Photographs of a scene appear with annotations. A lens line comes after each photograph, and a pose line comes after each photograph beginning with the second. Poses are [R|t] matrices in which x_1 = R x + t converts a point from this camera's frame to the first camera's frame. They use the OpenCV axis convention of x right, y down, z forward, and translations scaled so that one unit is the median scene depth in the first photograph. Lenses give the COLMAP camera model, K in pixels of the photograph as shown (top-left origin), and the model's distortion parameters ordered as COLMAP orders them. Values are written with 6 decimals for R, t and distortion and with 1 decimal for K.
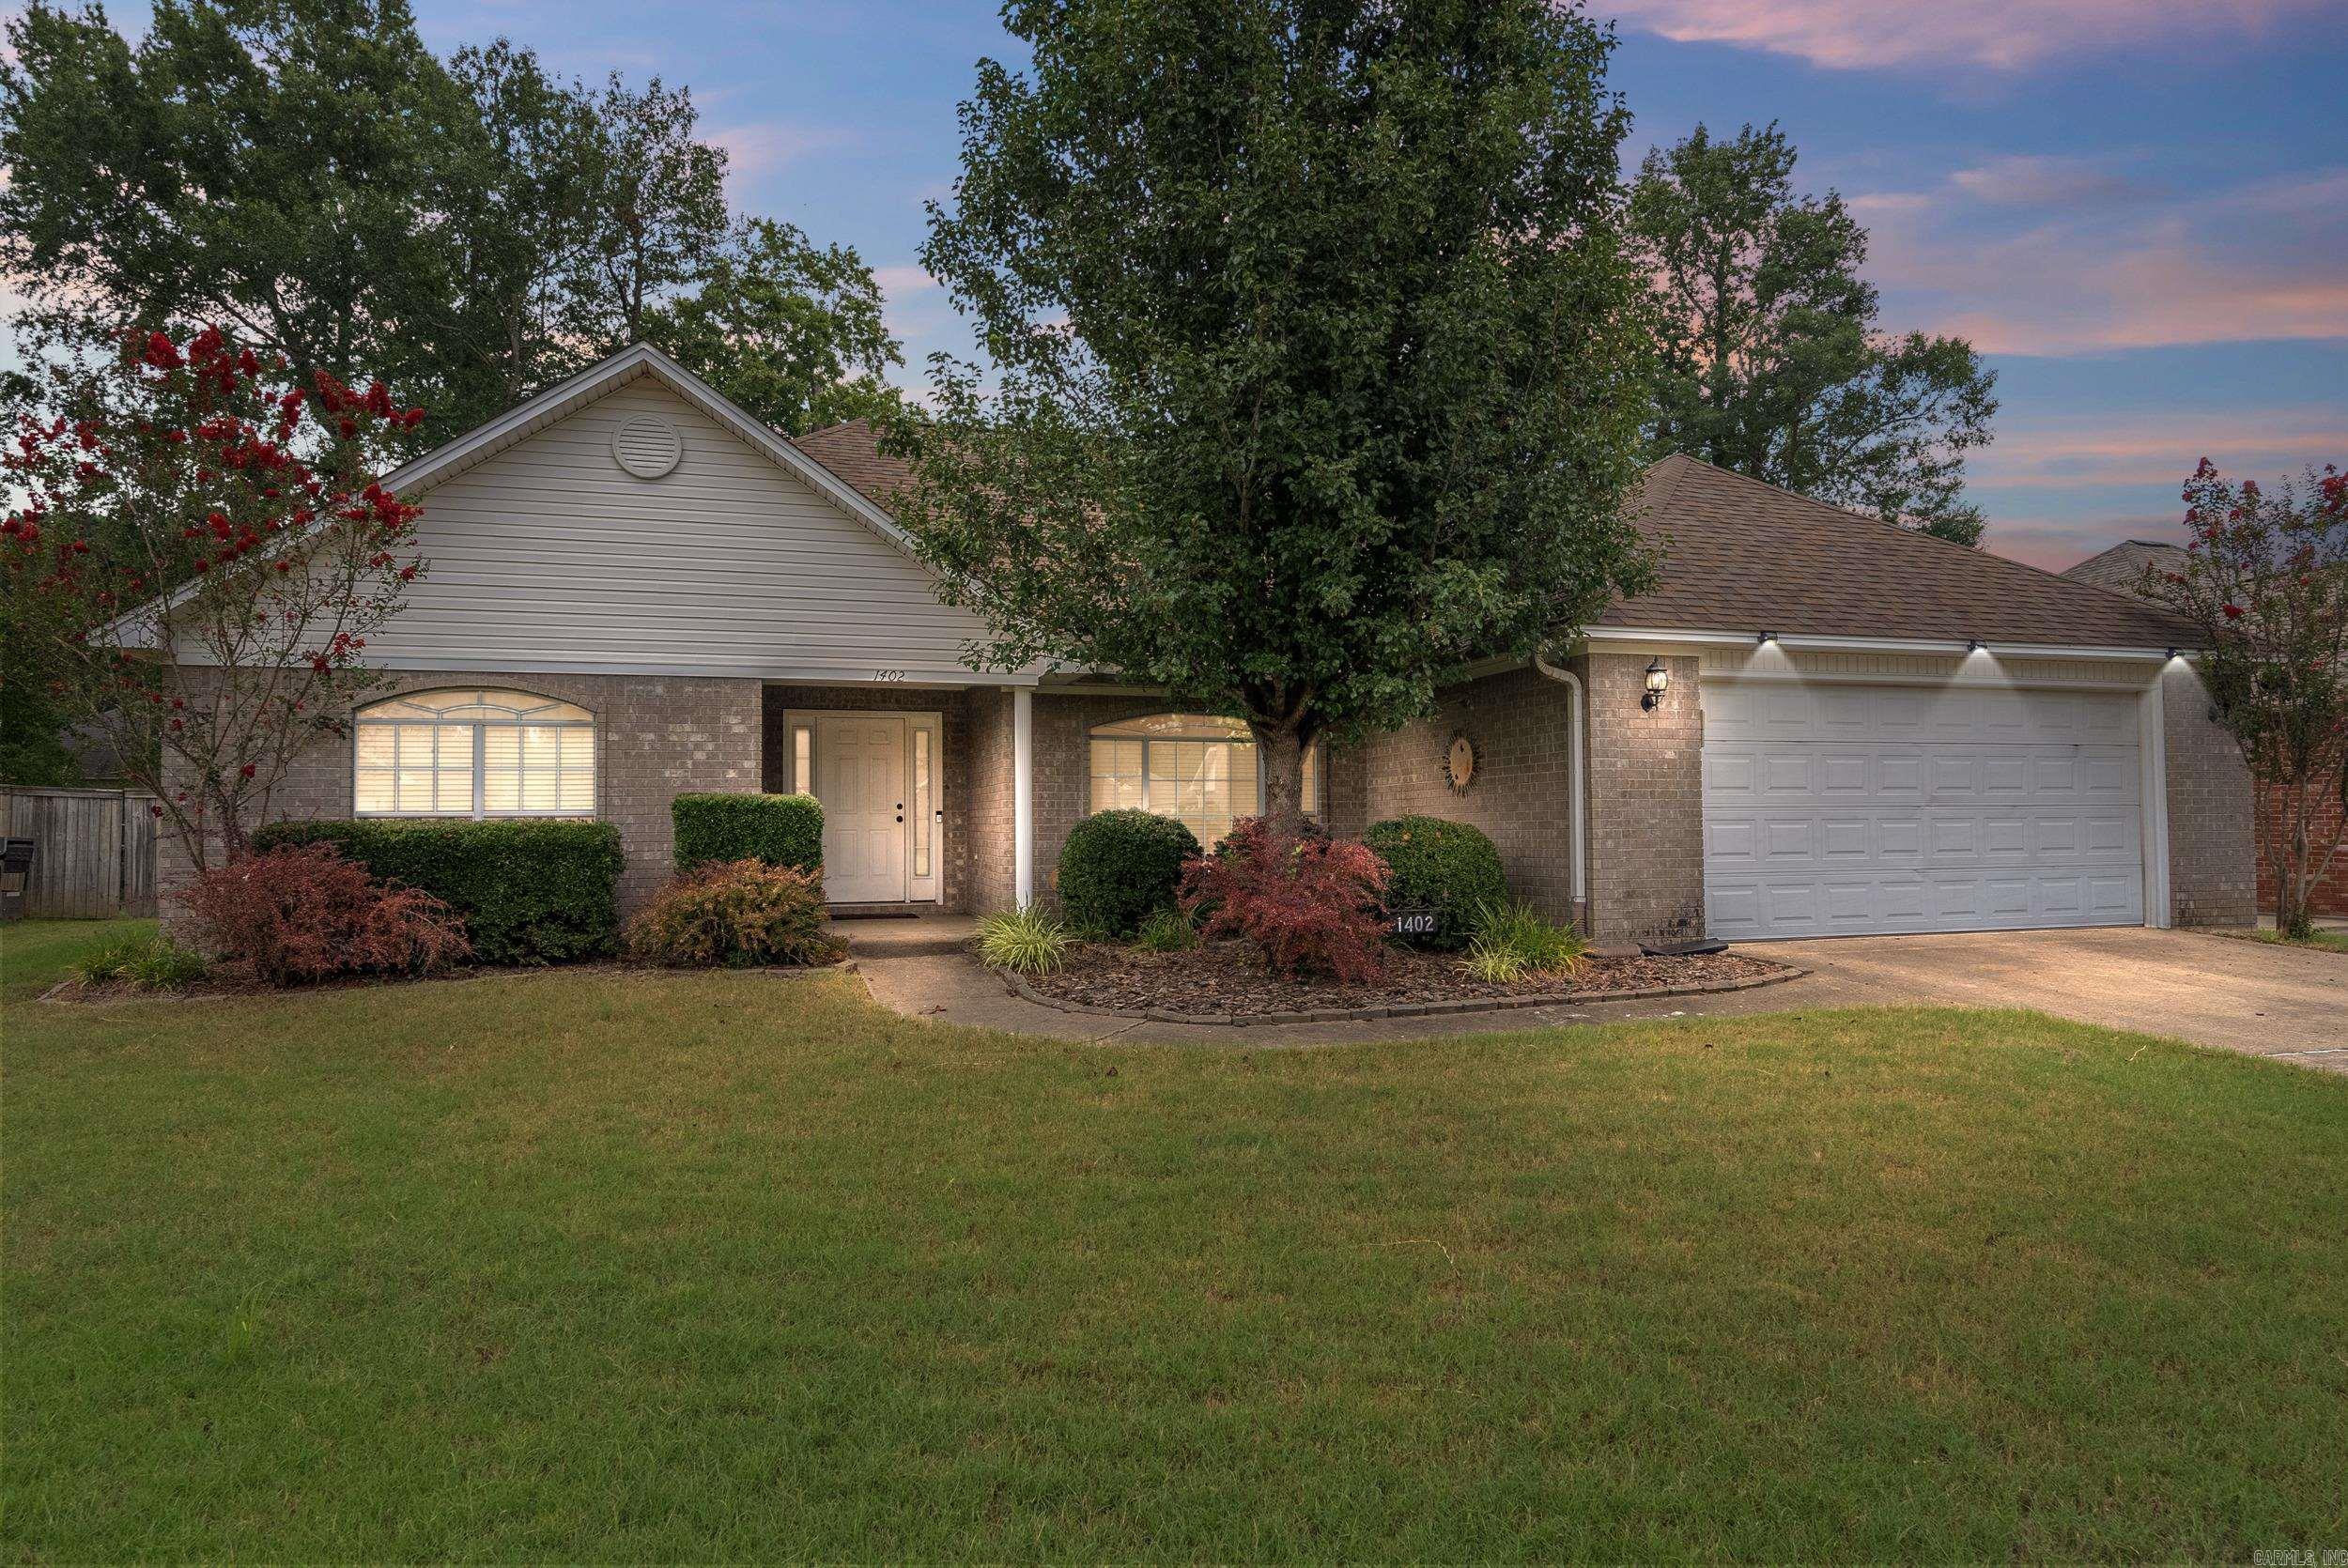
lens RADIAL K [[1393.1, 0, 1174.0], [0, 1393.1, 784.0], [0, 0, 1]] dist [-0.002486, -0.000079]
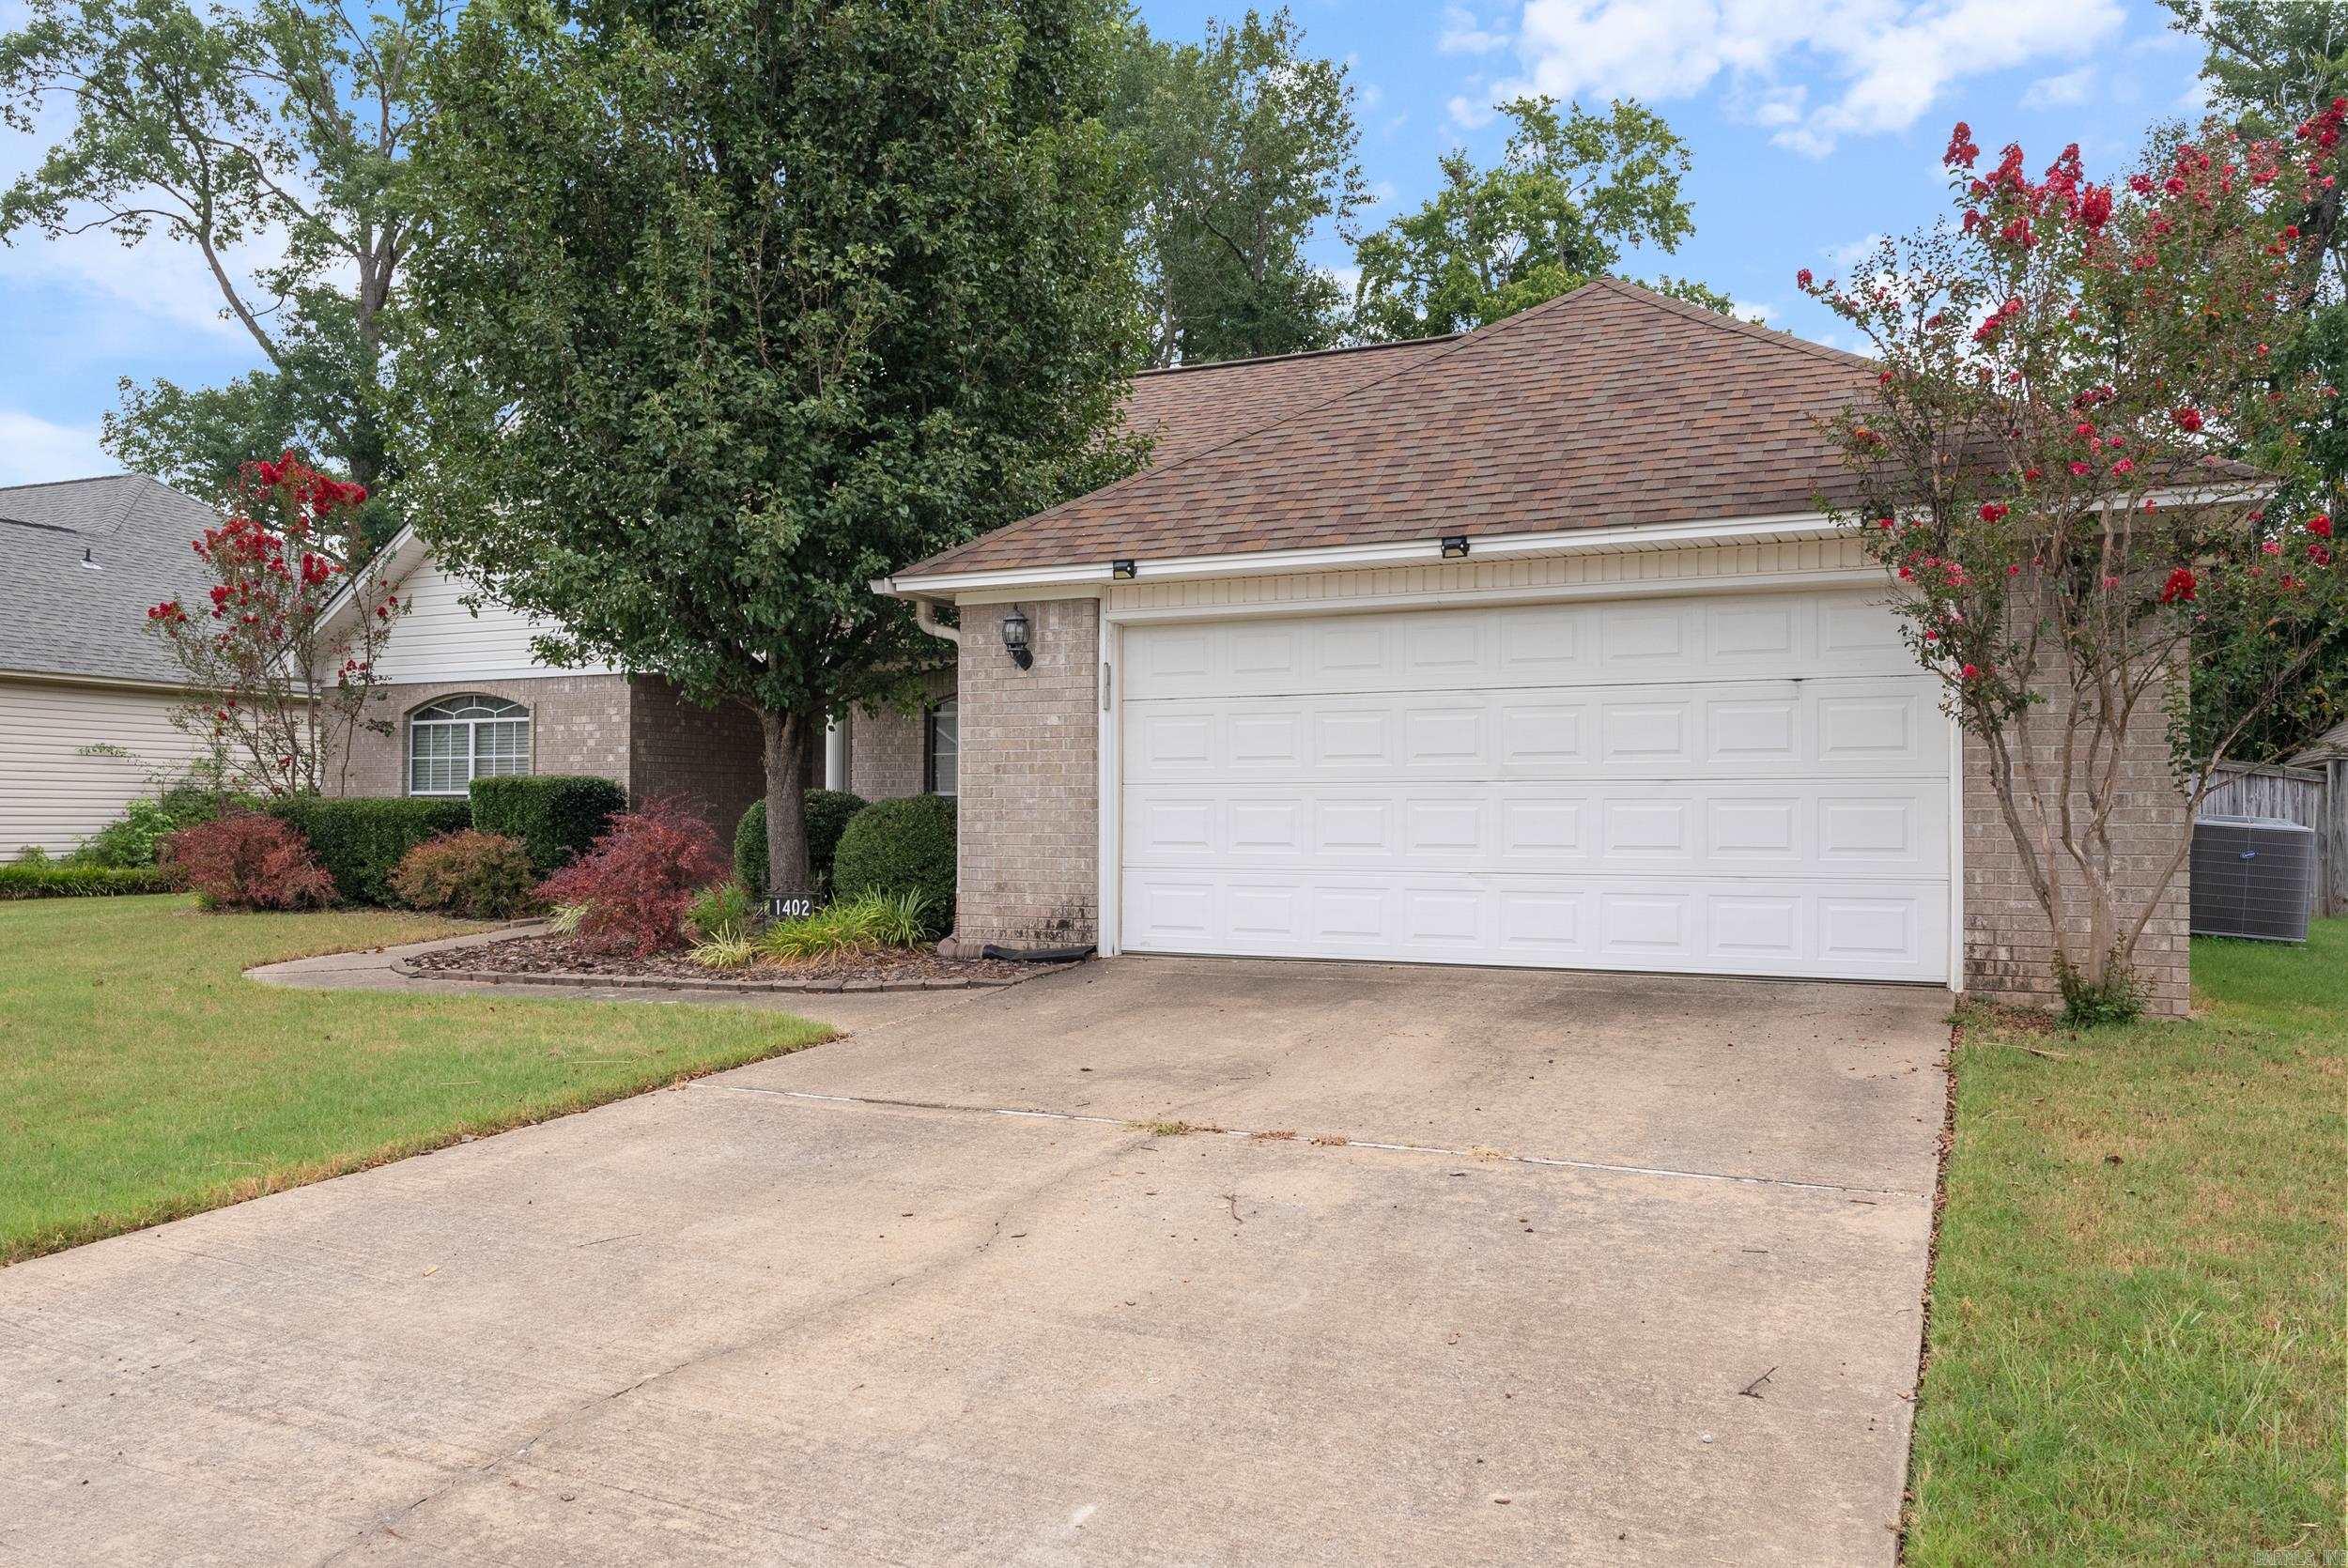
lens RADIAL K [[1729.9, 0, 1174.0], [0, 1729.9, 784.0], [0, 0, 1]] dist [0.002125, -0.001656]
pose [[0.731389, -0.003569, -0.681951, 1.012409], [0.012465, 0.999889, 0.008136, 0.008517], [0.681847, -0.014451, 0.731352, 0.272742]]
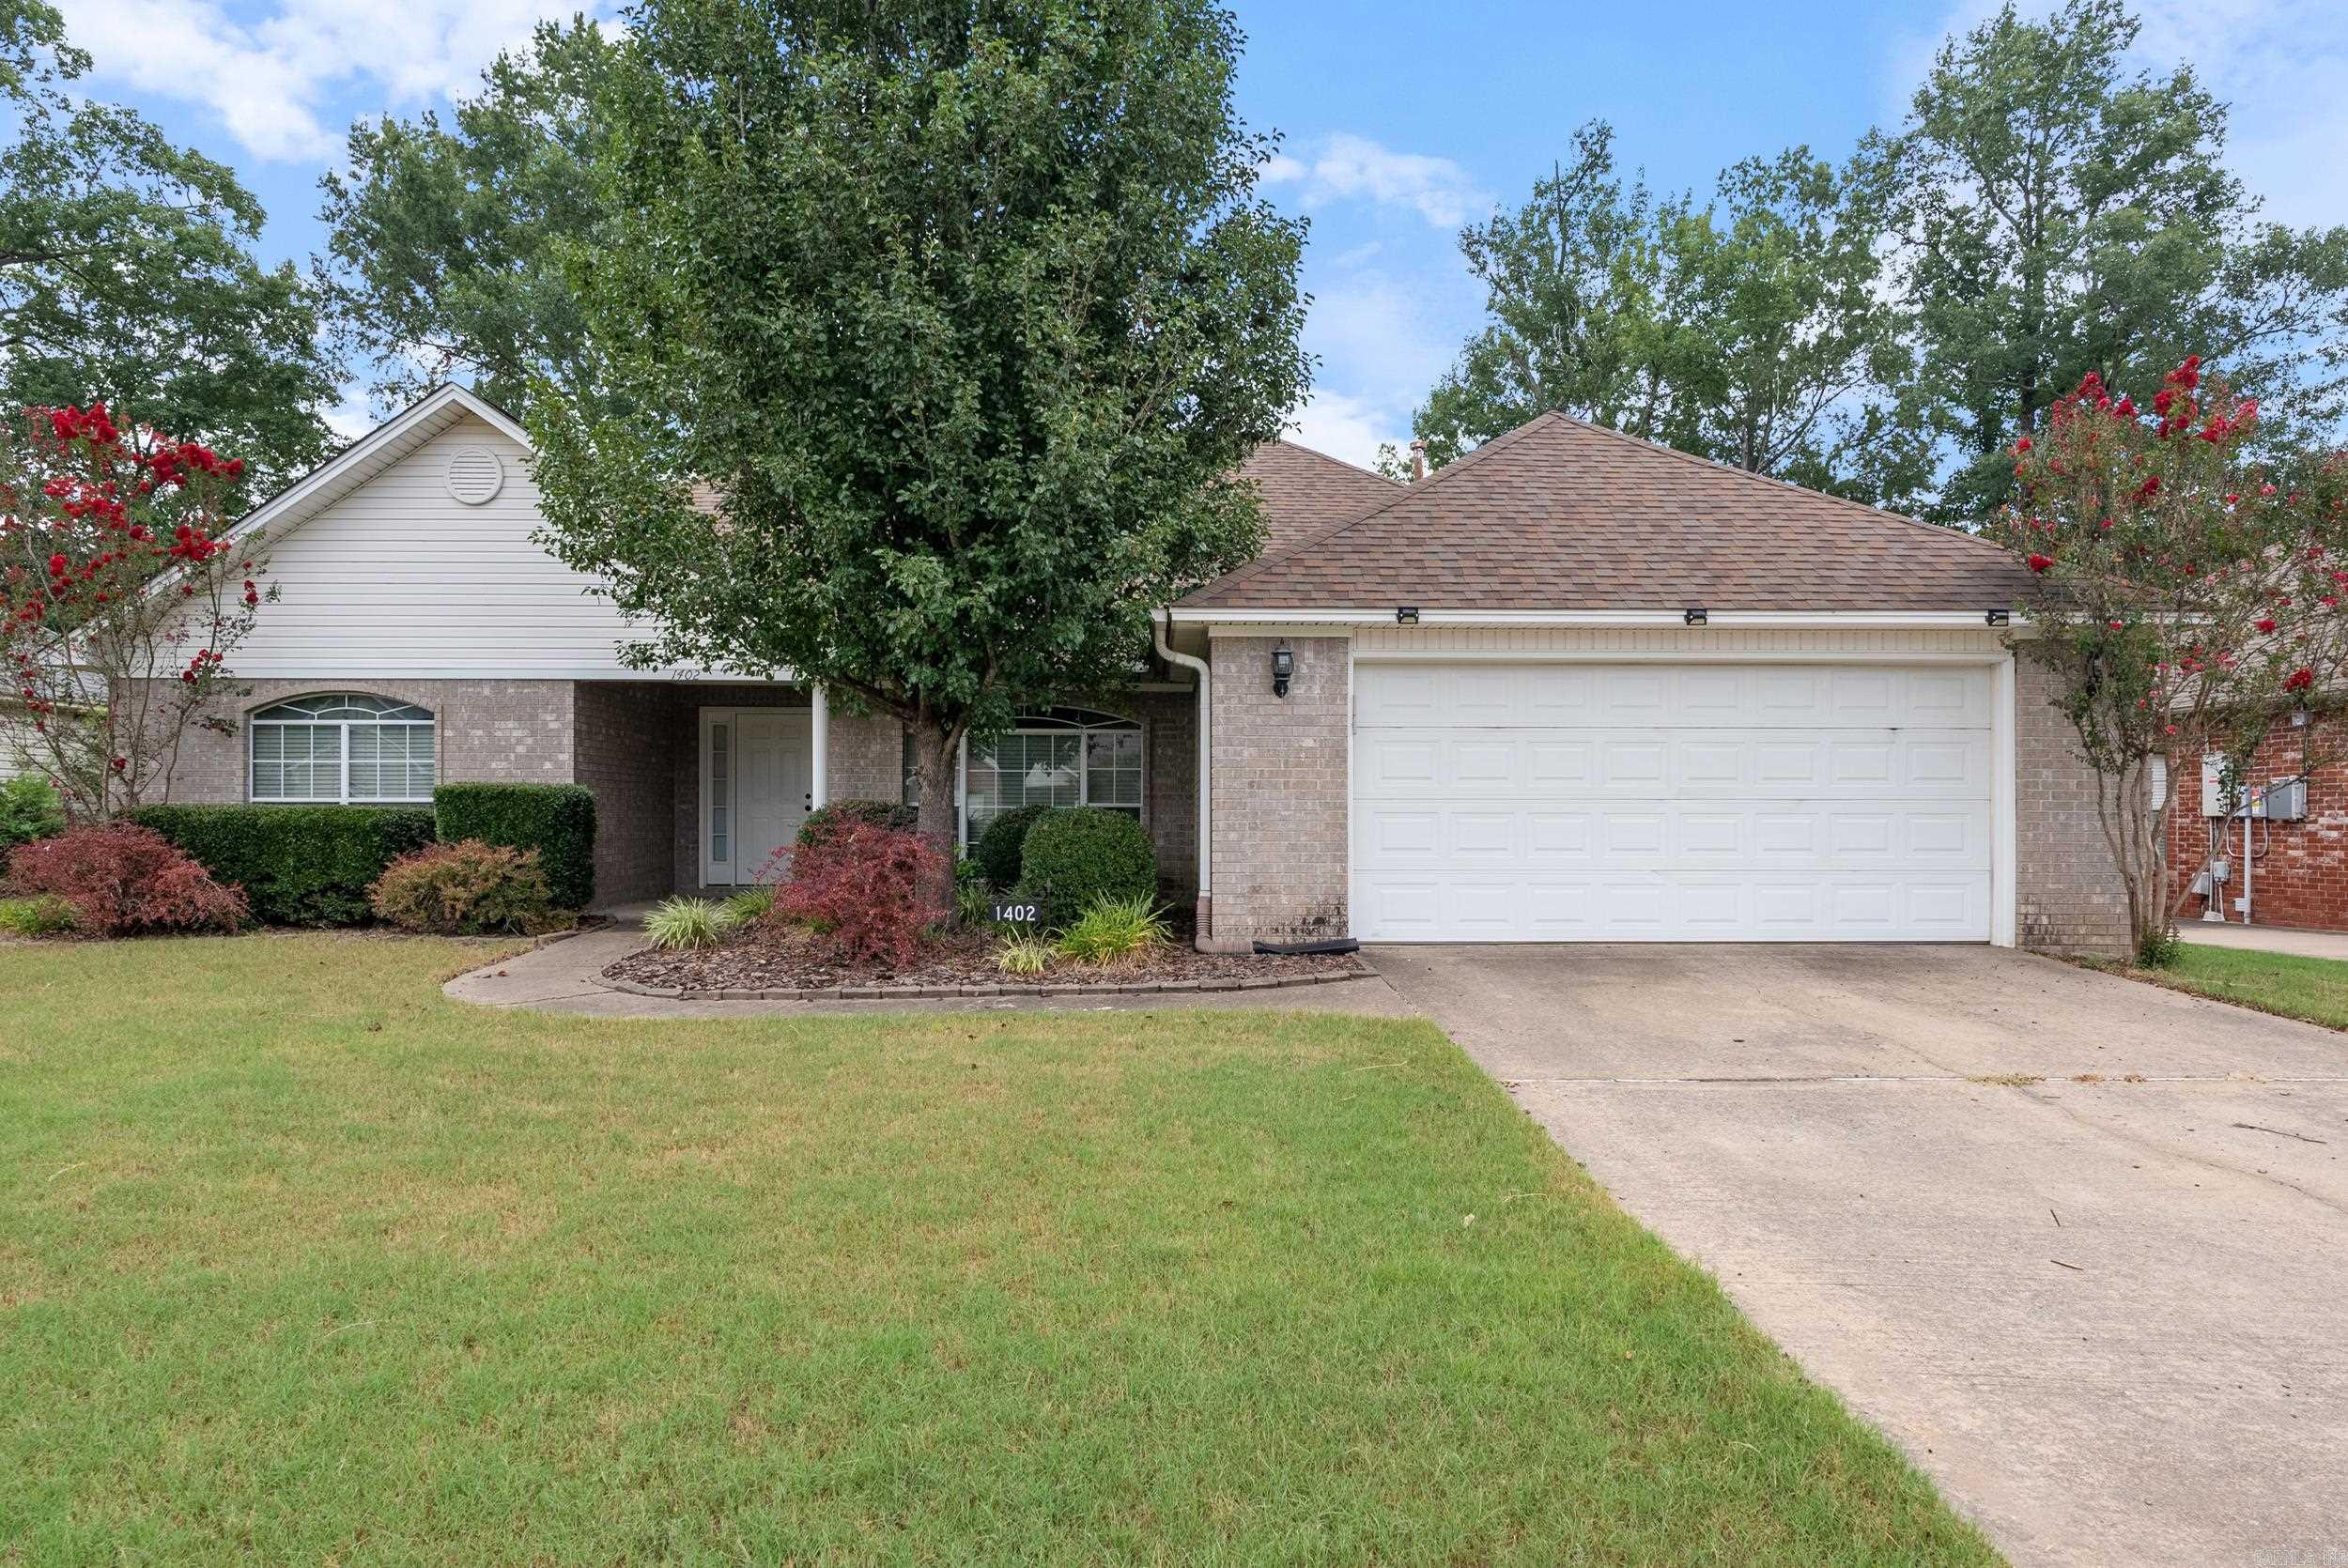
lens RADIAL K [[1406.4, 0, 1174.6], [0, 1406.4, 822.3], [0, 0, 1]] dist [-0.001532, 0.001775]
pose [[0.959968, 0.009476, -0.279948, 0.490012], [-0.000857, 0.999522, 0.030894, 0.003171], [0.280107, -0.029418, 0.959518, 0.054174]]
